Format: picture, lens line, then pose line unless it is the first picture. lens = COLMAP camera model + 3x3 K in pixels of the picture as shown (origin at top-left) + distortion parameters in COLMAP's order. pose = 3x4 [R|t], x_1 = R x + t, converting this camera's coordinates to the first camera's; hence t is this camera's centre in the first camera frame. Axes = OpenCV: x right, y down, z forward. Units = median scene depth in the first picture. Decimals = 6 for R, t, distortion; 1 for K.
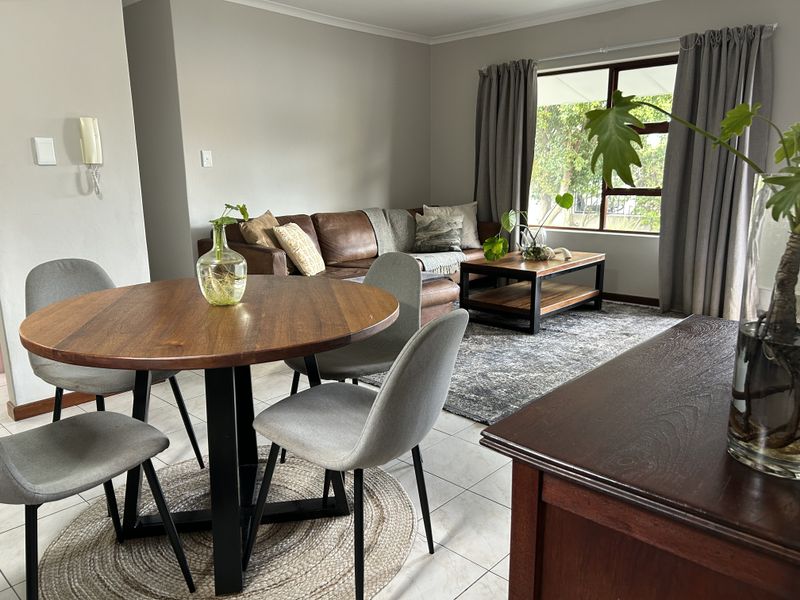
lens RADIAL K [[609.7, 0, 400.0], [0, 609.7, 300.0], [0, 0, 1]] dist [0.044605, 0.000304]
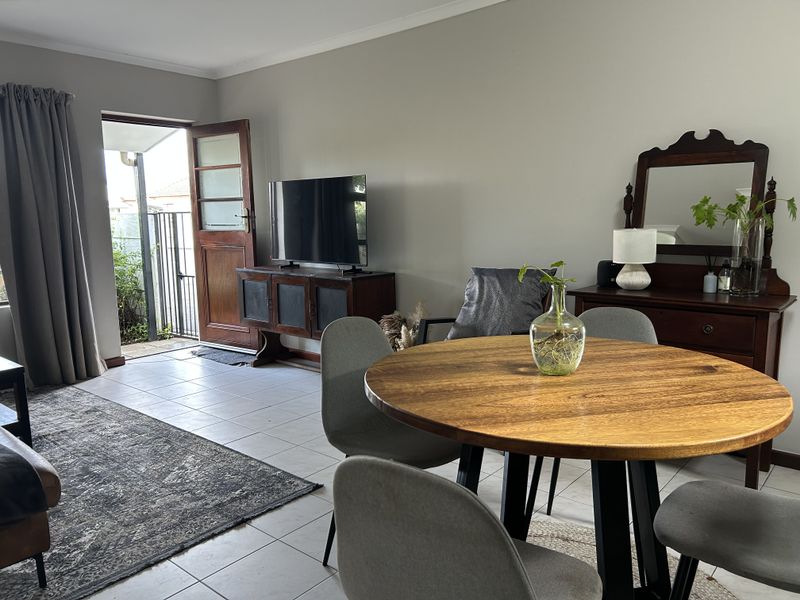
lens RADIAL K [[609.7, 0, 400.0], [0, 609.7, 300.0], [0, 0, 1]] dist [0.044605, 0.000304]
pose [[-0.040974, -0.125124, 0.991295, -0.638436], [0.218899, 0.966901, 0.131093, -0.148325], [-0.974887, 0.222365, -0.012228, 0.666377]]
